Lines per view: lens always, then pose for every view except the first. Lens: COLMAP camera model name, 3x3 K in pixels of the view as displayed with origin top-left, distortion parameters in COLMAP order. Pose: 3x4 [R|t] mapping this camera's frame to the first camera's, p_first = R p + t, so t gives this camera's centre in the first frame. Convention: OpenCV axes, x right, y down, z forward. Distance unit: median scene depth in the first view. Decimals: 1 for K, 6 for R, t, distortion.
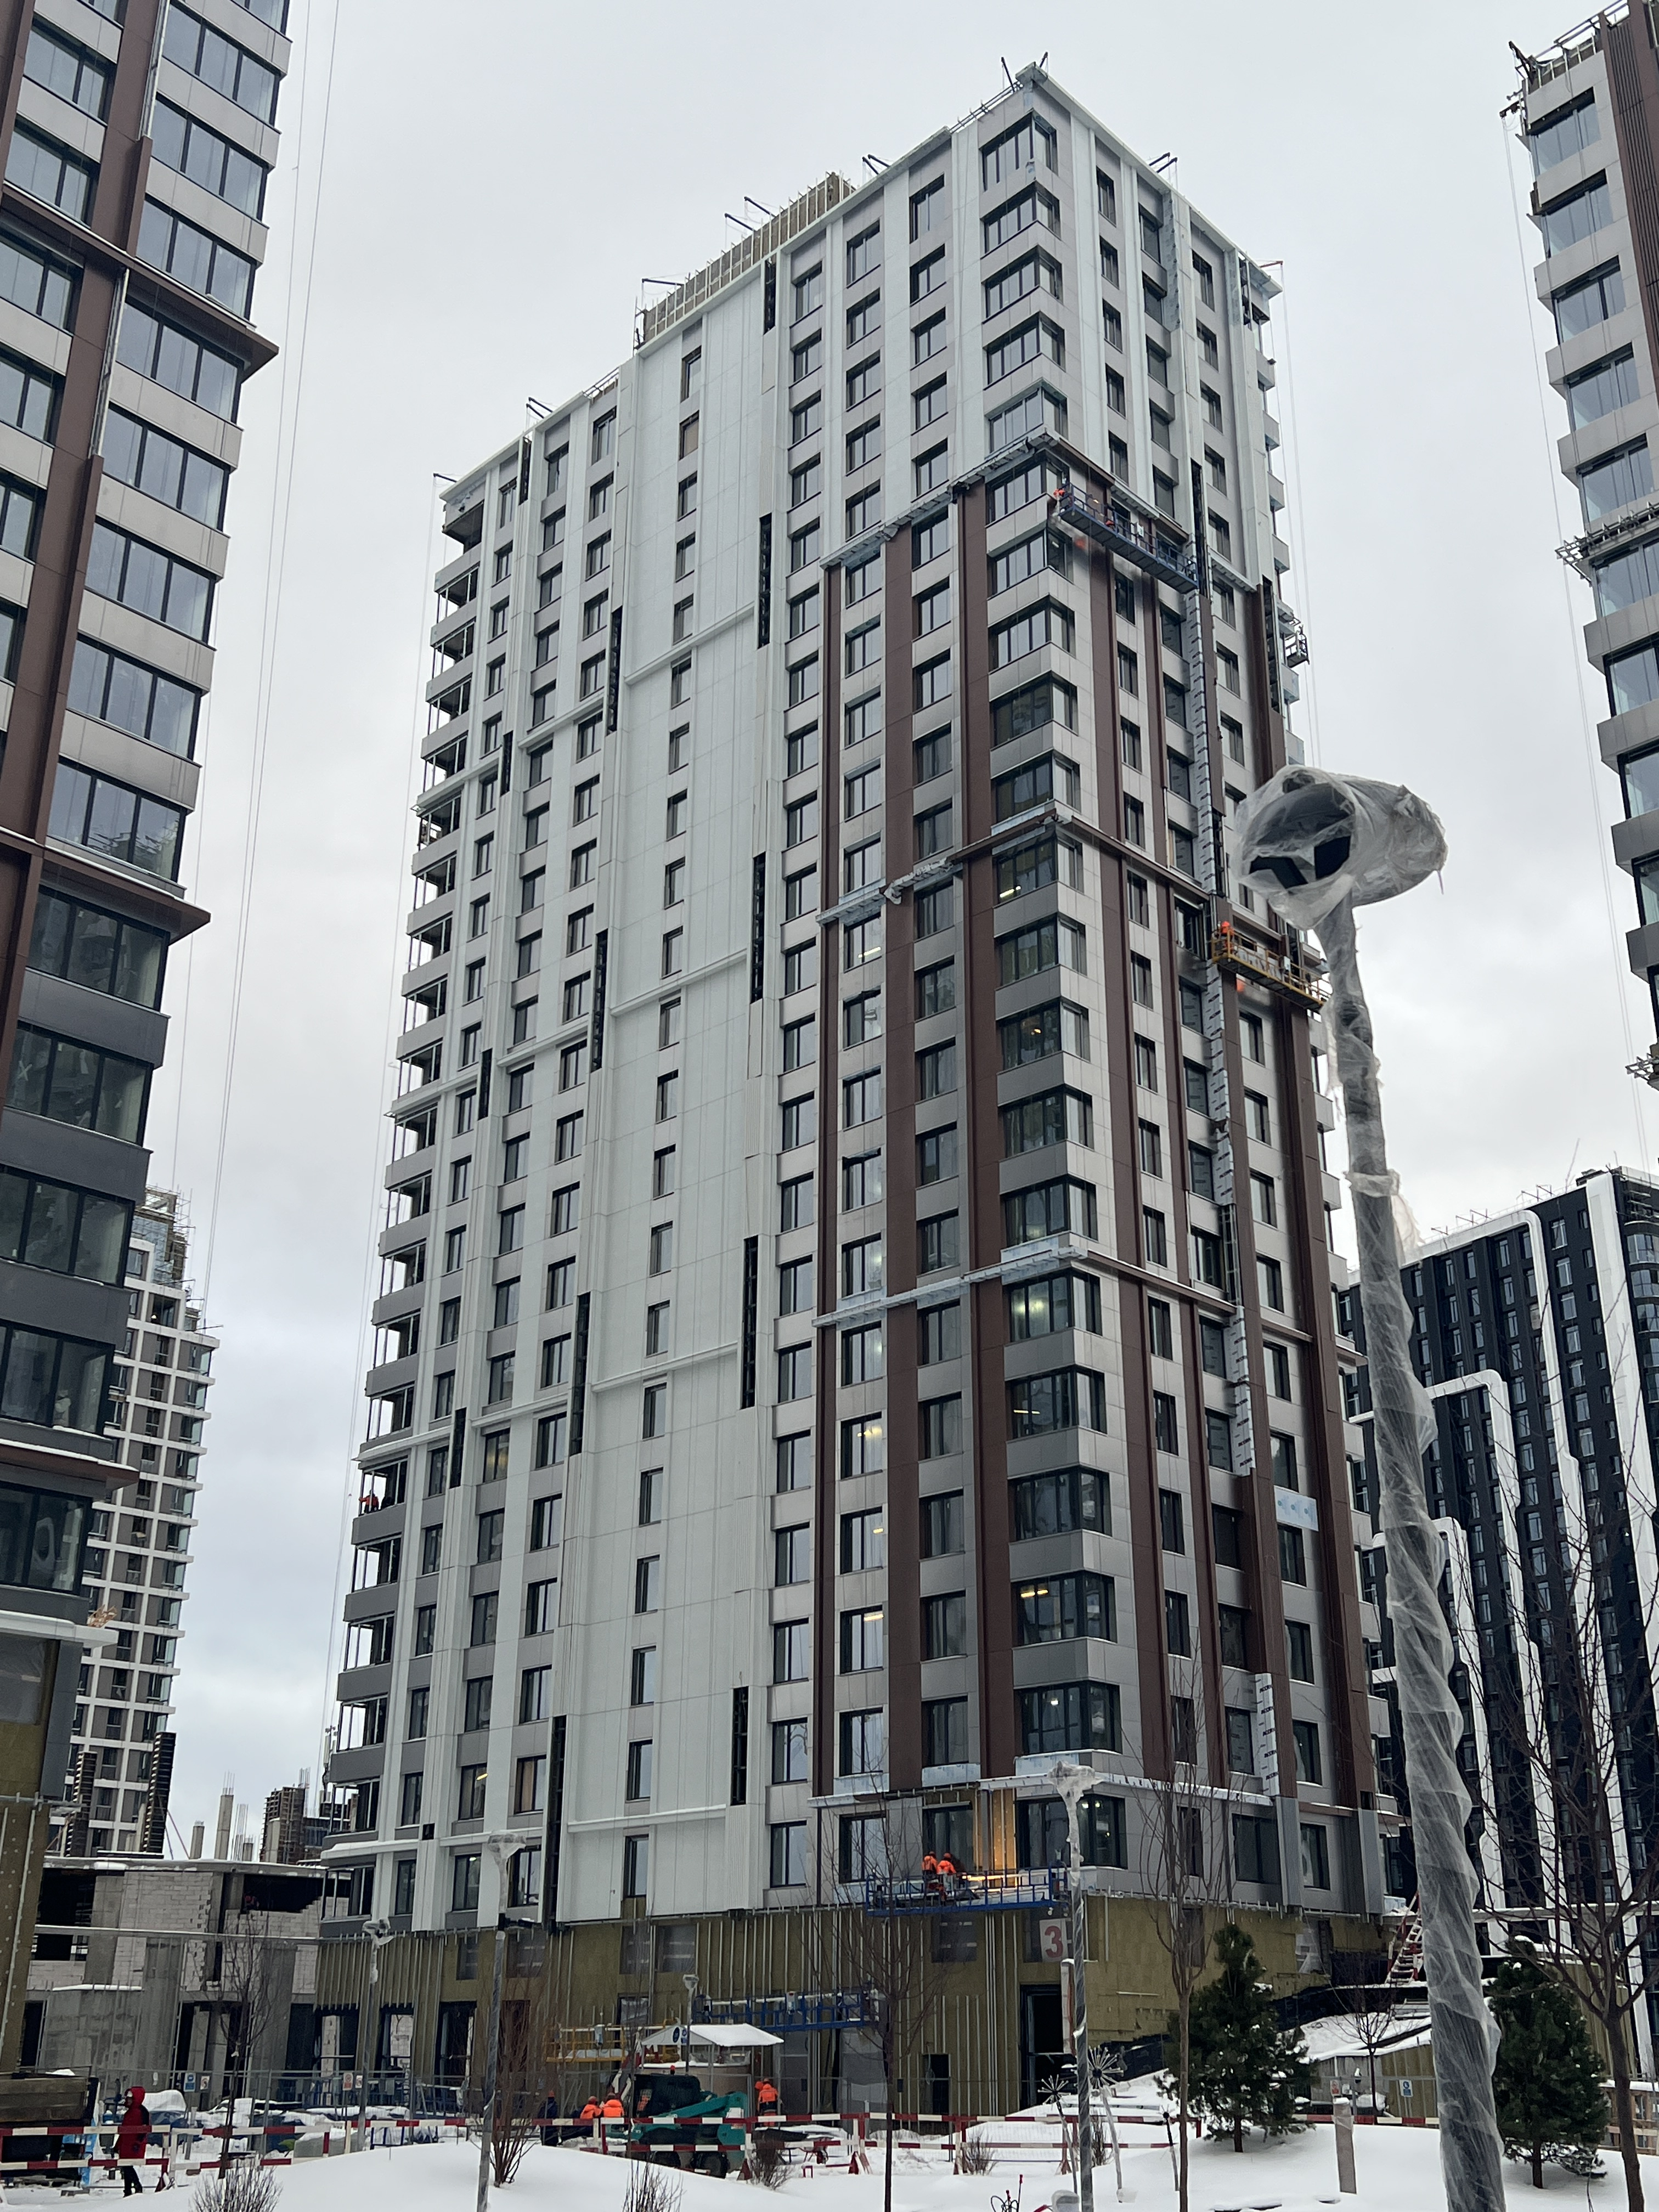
lens RADIAL K [[2279.0, 0, 829.5], [0, 2279.0, 1106.0], [0, 0, 1]] dist [0.047904, -0.013418]
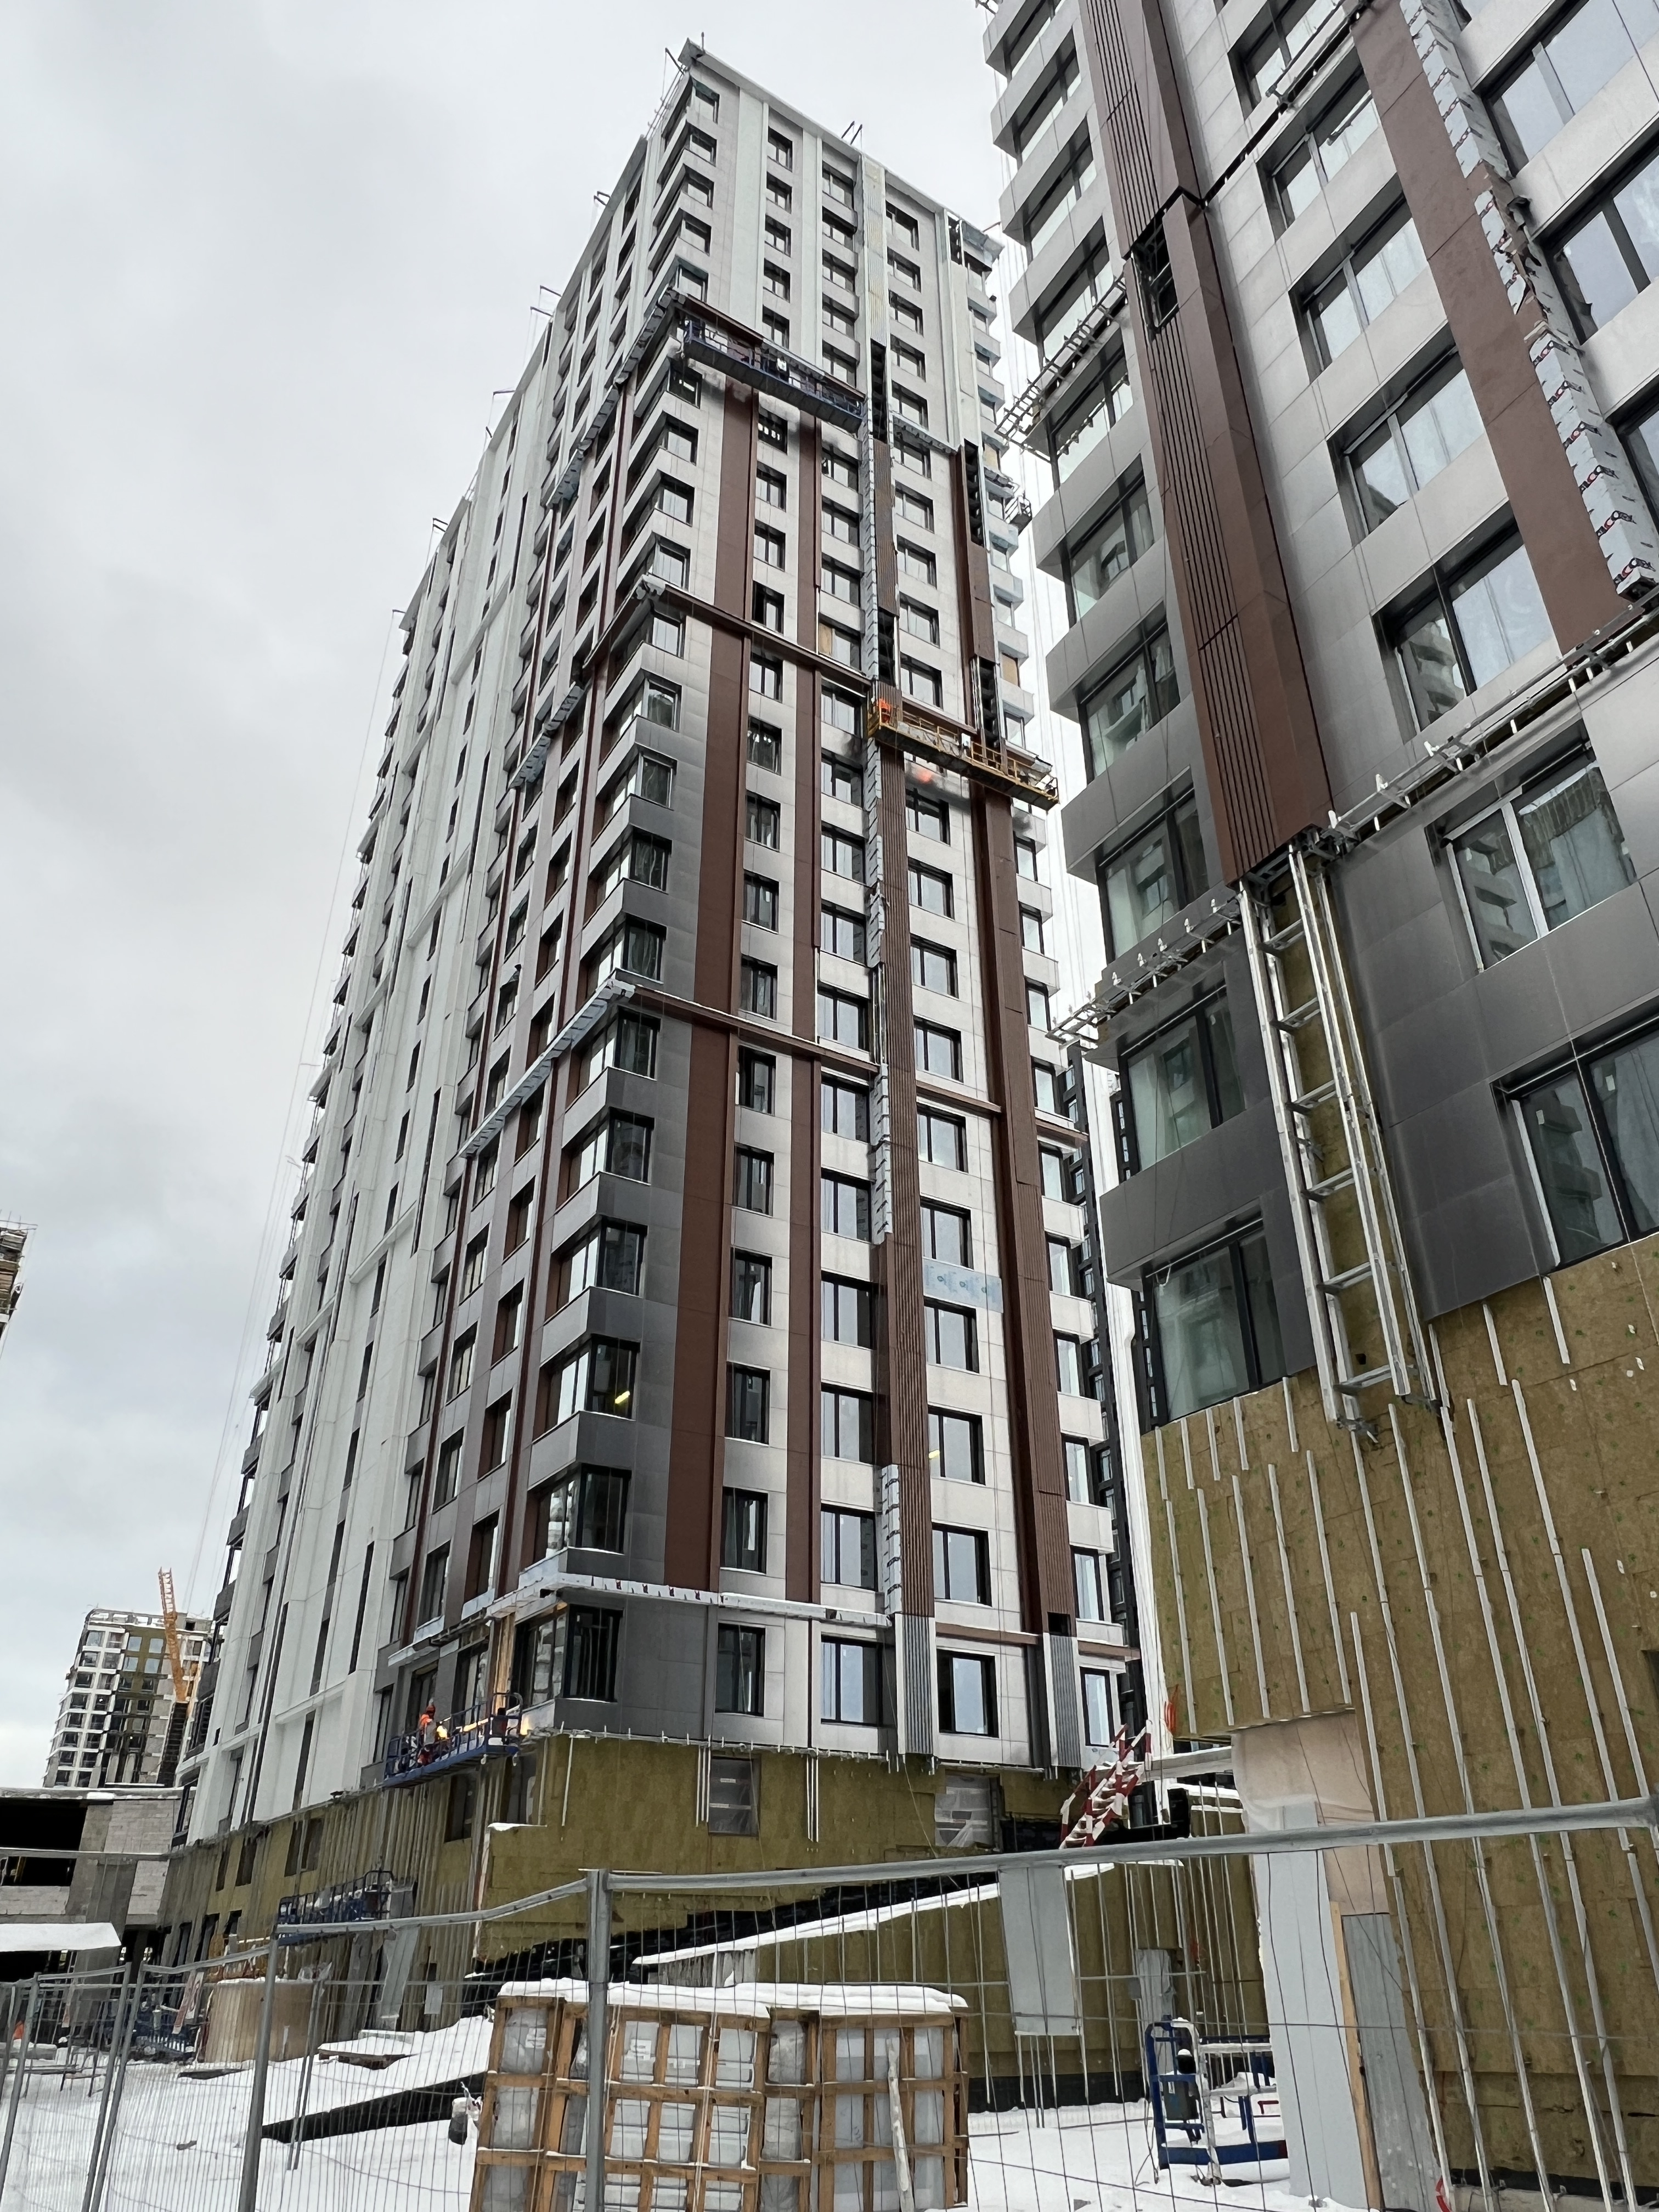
lens RADIAL K [[1522.7, 0, 829.5], [0, 1522.7, 1106.0], [0, 0, 1]] dist [-0.001204, -0.000442]
pose [[0.971956, -0.125488, -0.198882, 0.241313], [0.098612, 0.985265, -0.139744, 0.161707], [0.213488, 0.116213, 0.970009, 0.378106]]
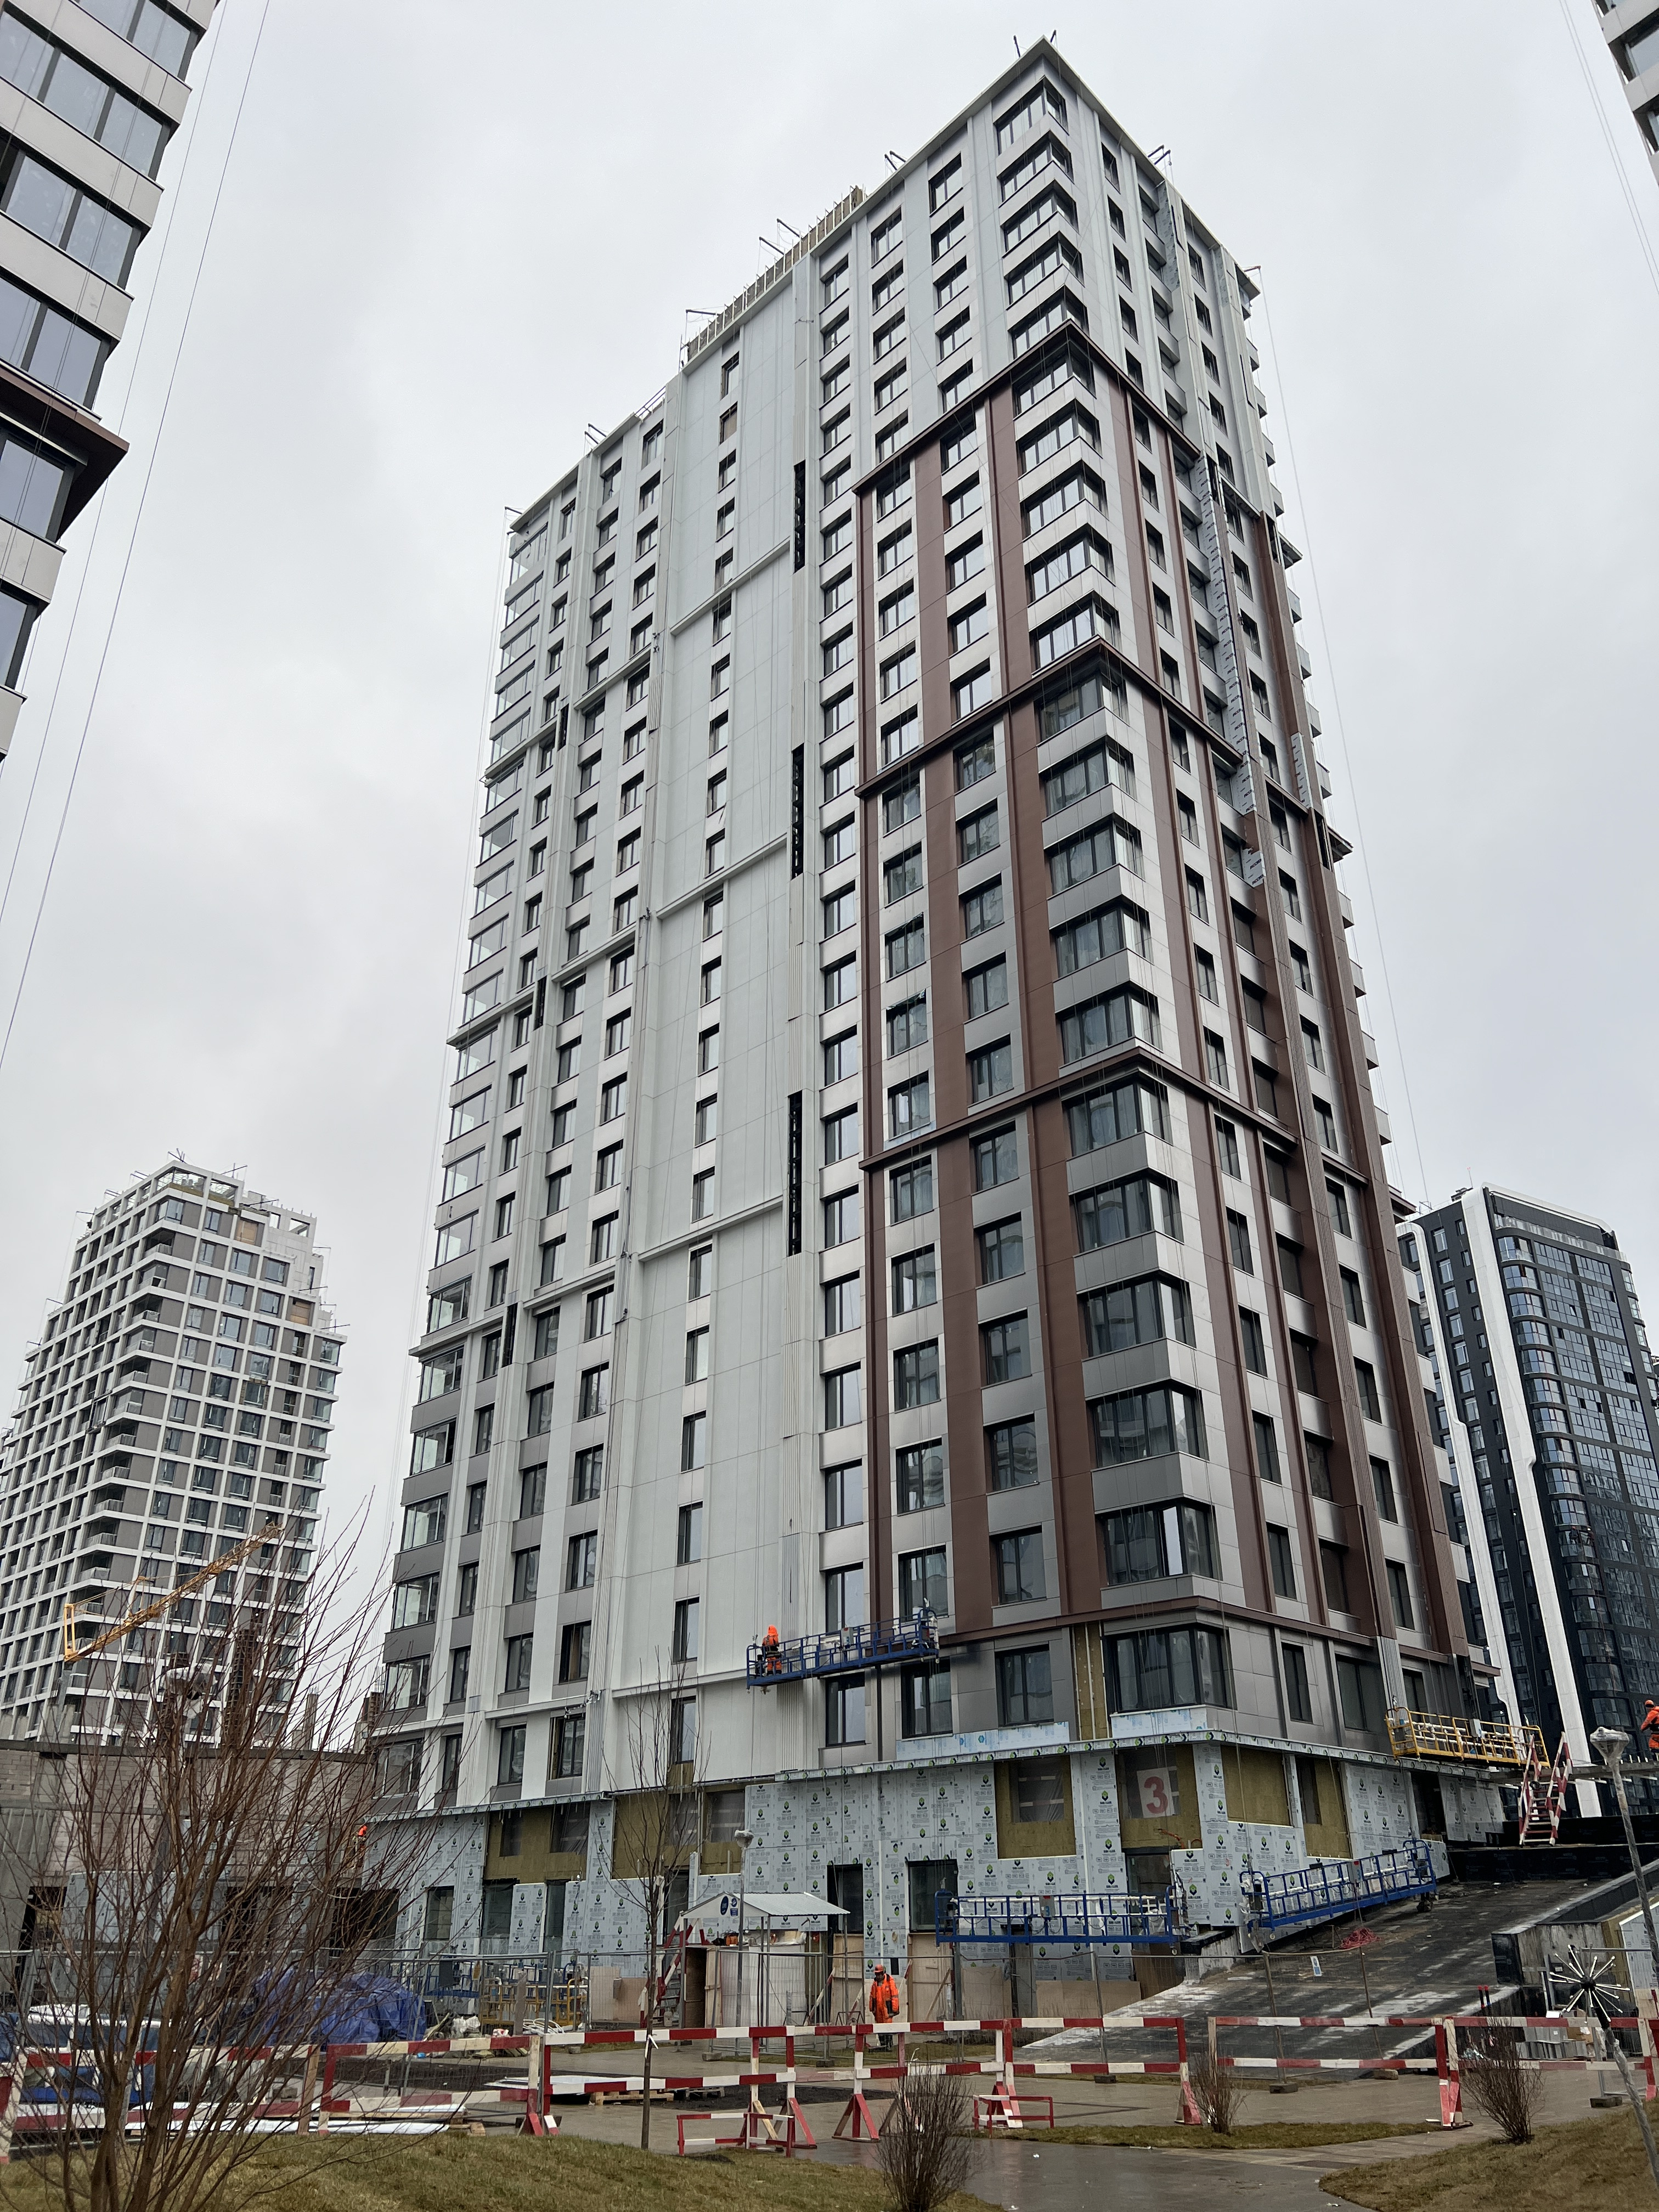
lens RADIAL K [[1649.6, 0, 829.5], [0, 1649.6, 1106.0], [0, 0, 1]] dist [0.028358, -0.003706]
pose [[0.999944, -0.010532, -0.000424, -0.018003], [0.010472, 0.997210, -0.073906, 0.109973], [0.001201, 0.073897, 0.997265, 0.259250]]
